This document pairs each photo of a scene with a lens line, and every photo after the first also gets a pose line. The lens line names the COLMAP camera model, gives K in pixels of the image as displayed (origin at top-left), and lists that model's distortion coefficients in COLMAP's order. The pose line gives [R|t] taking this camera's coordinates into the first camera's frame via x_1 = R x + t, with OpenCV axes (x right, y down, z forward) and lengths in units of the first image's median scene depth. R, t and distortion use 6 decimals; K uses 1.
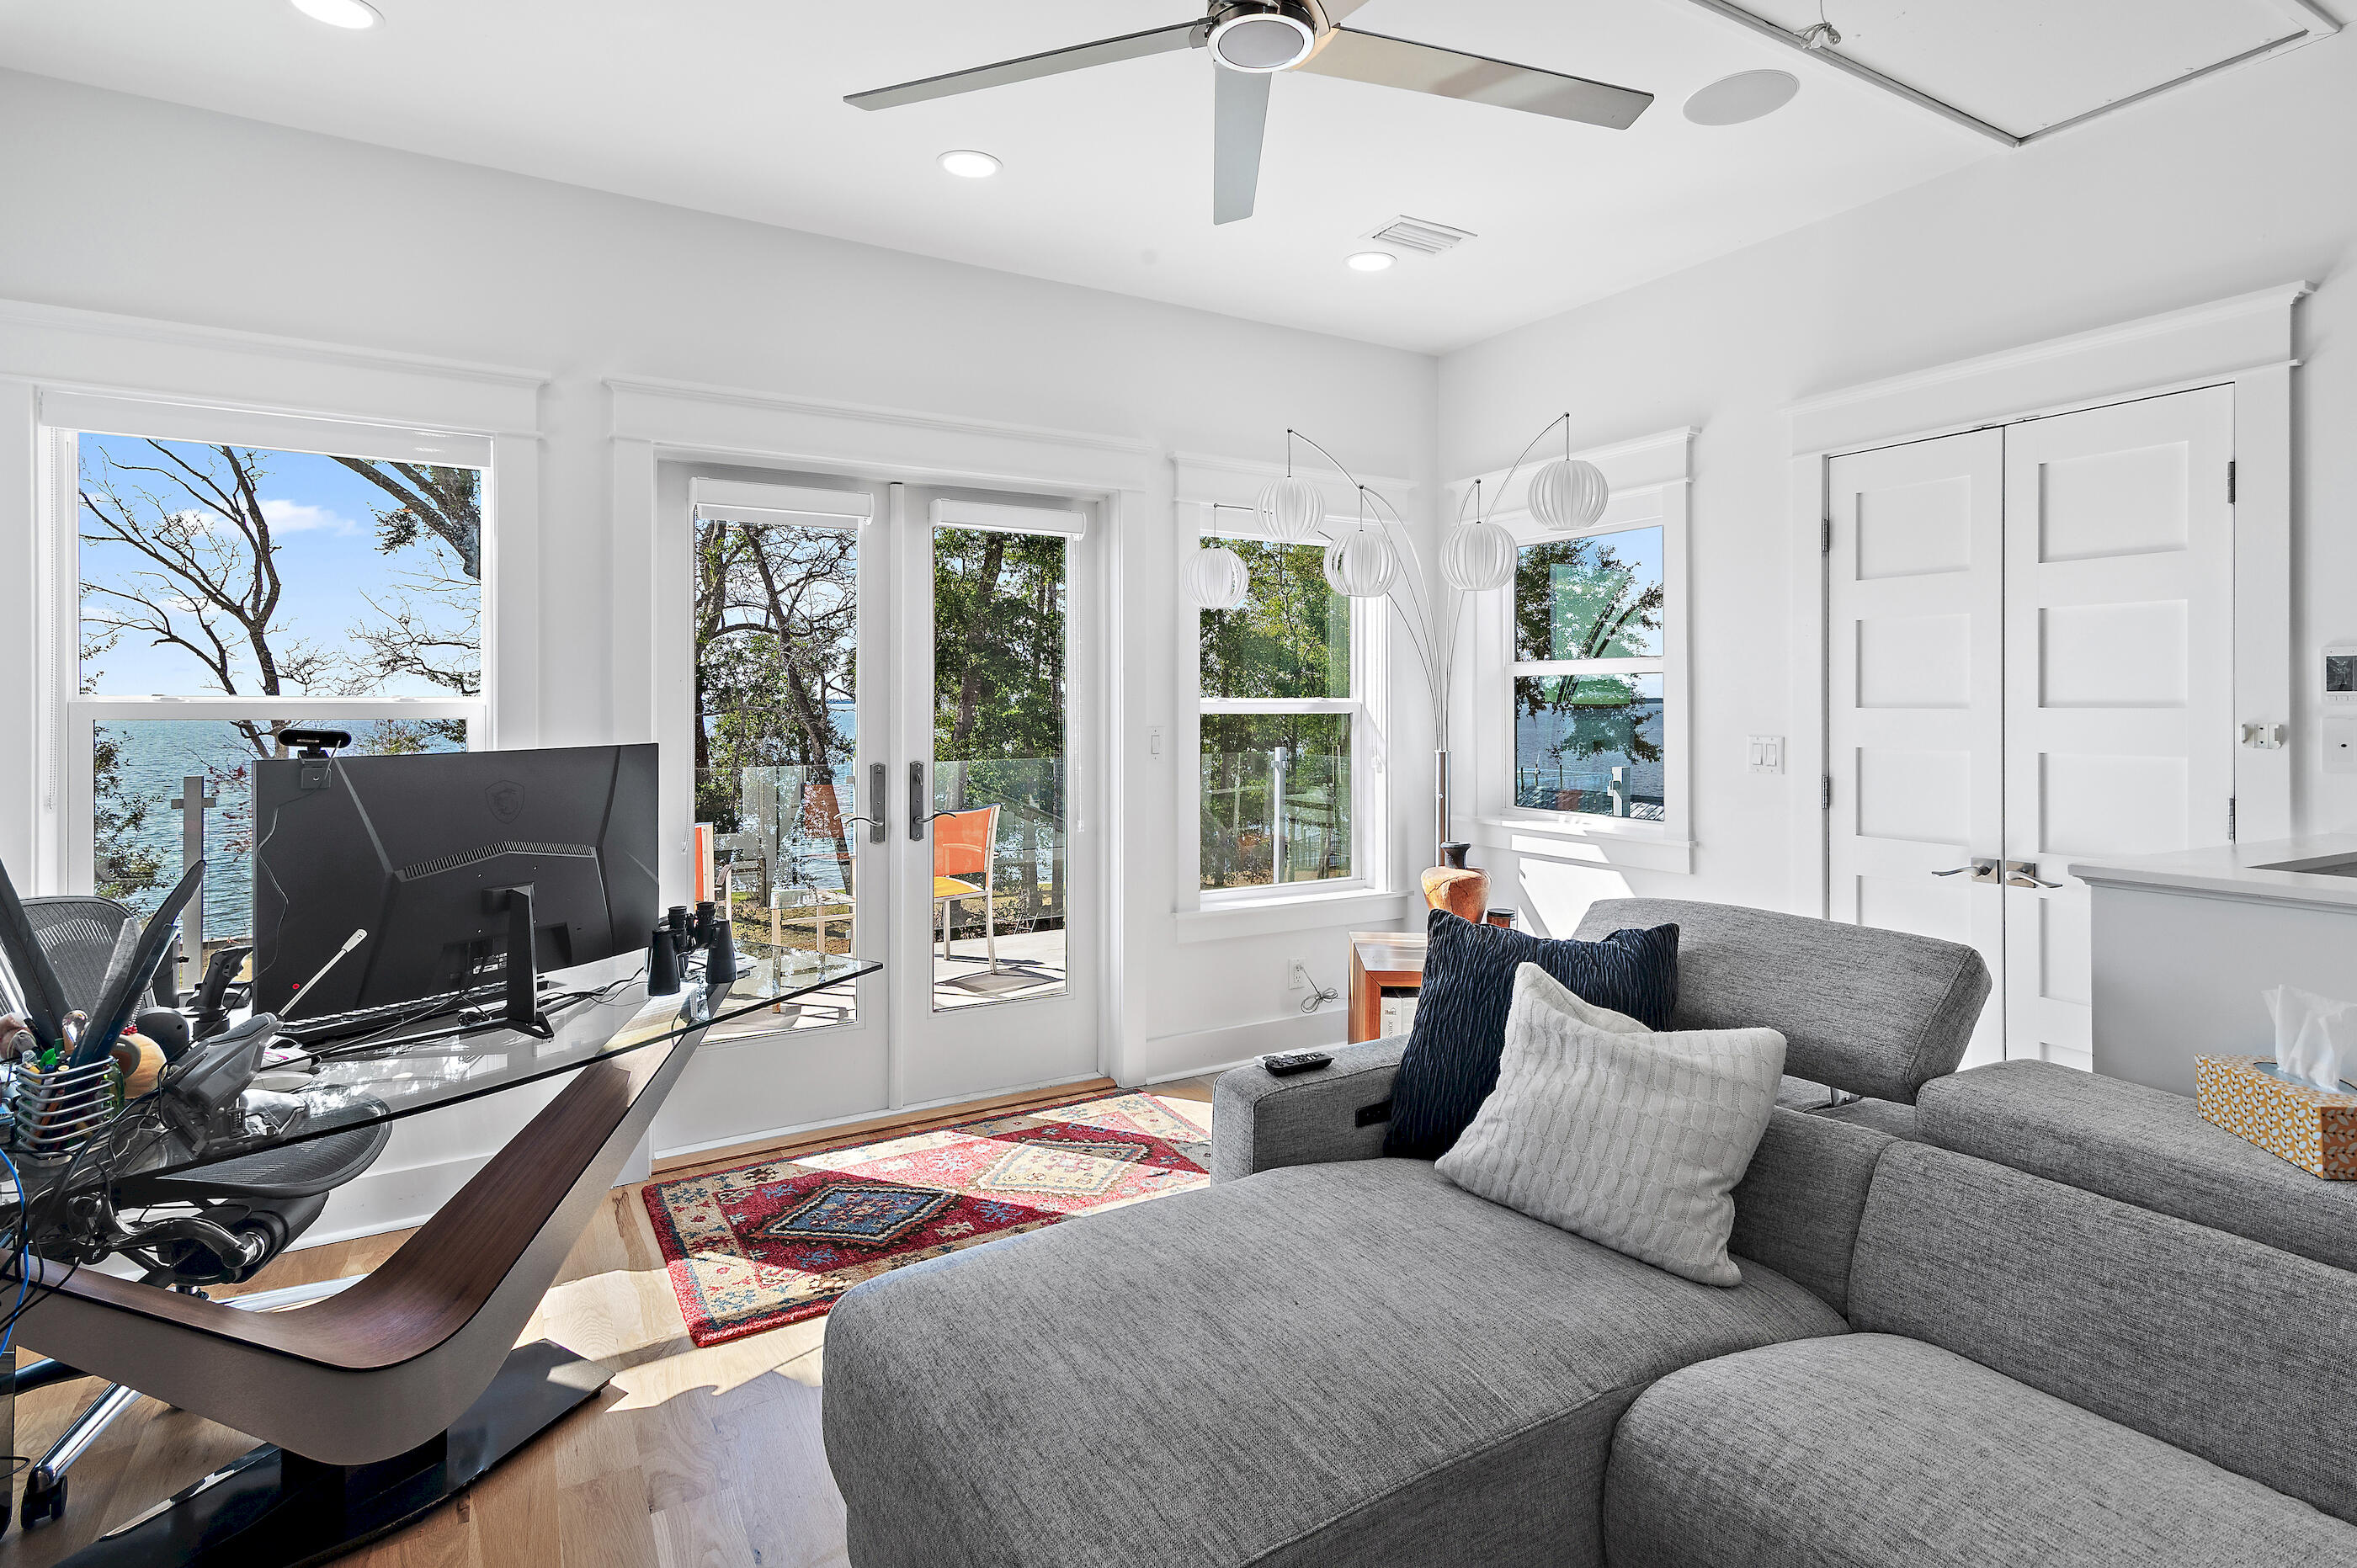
lens RADIAL K [[1179.5, 0, 1182.5], [0, 1179.5, 695.7], [0, 0, 1]] dist [-0.016490, 0.001706]
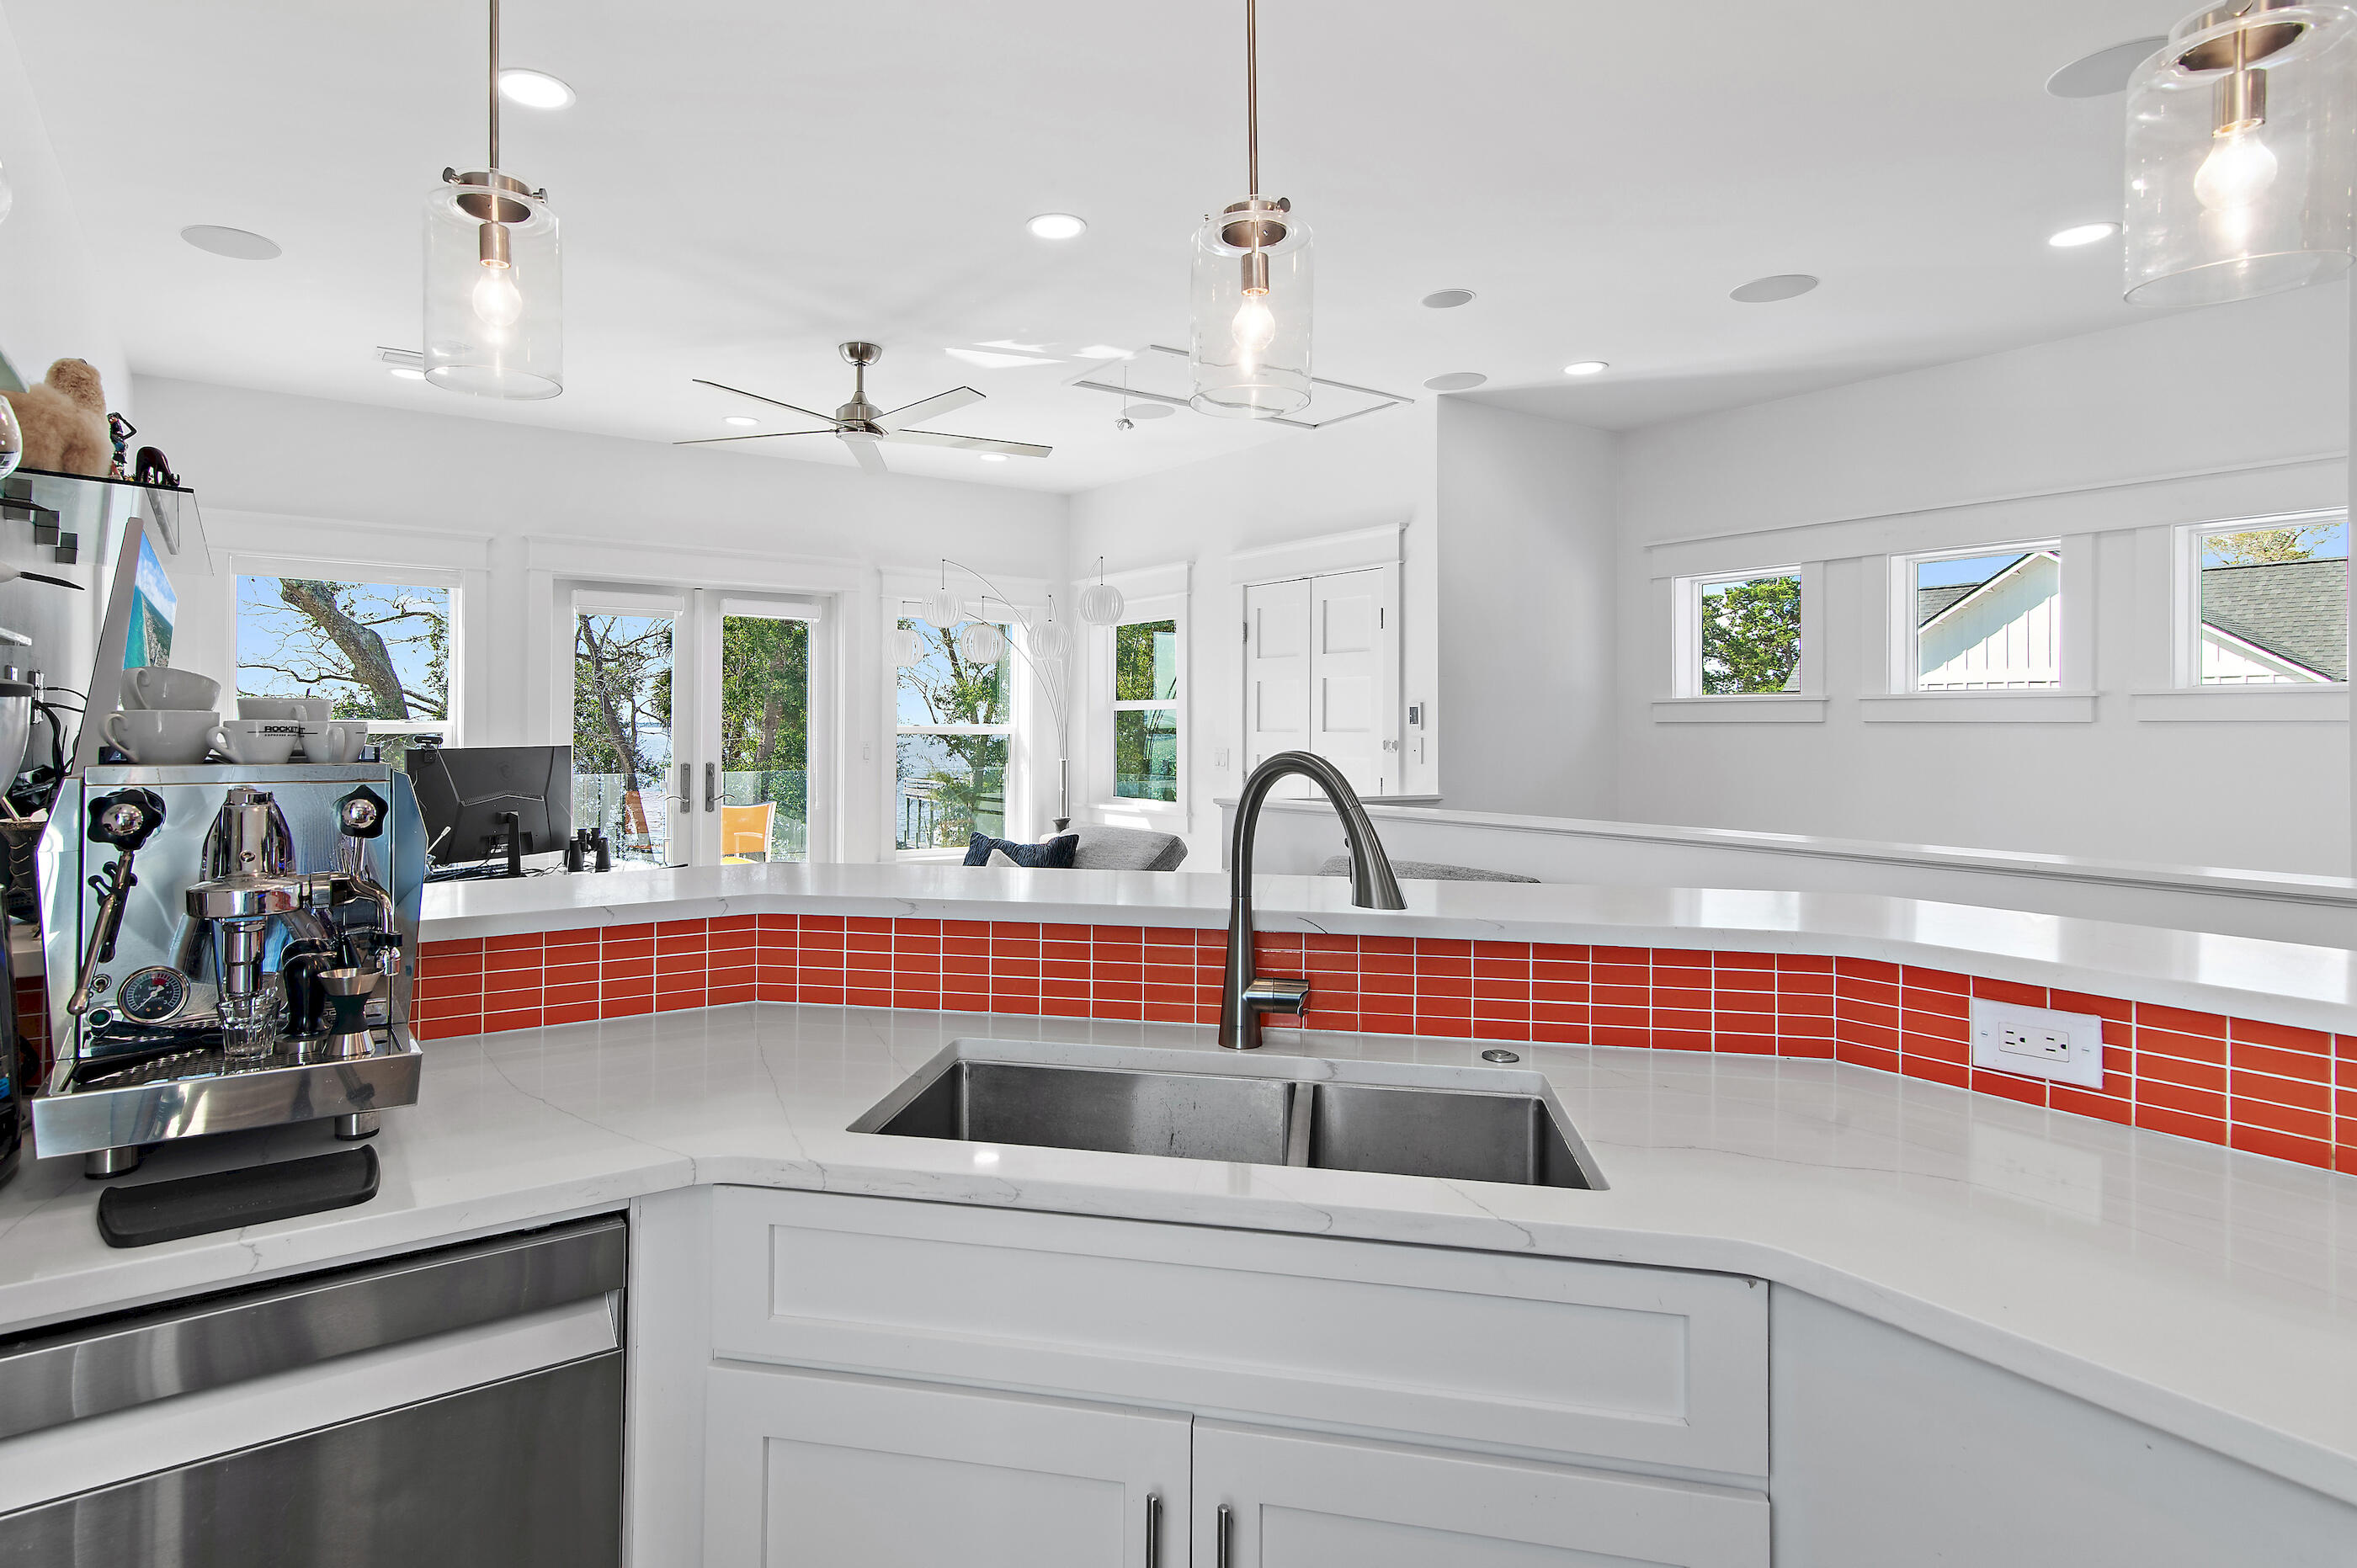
lens RADIAL K [[1249.9, 0, 1086.6], [0, 1249.9, 721.1], [0, 0, 1]] dist [-0.006429, 0.000072]
pose [[0.998300, 0.006265, 0.057949, 0.187900], [-0.006265, 0.999980, -0.000183, -0.003071], [-0.057949, -0.000181, 0.998320, -0.731454]]
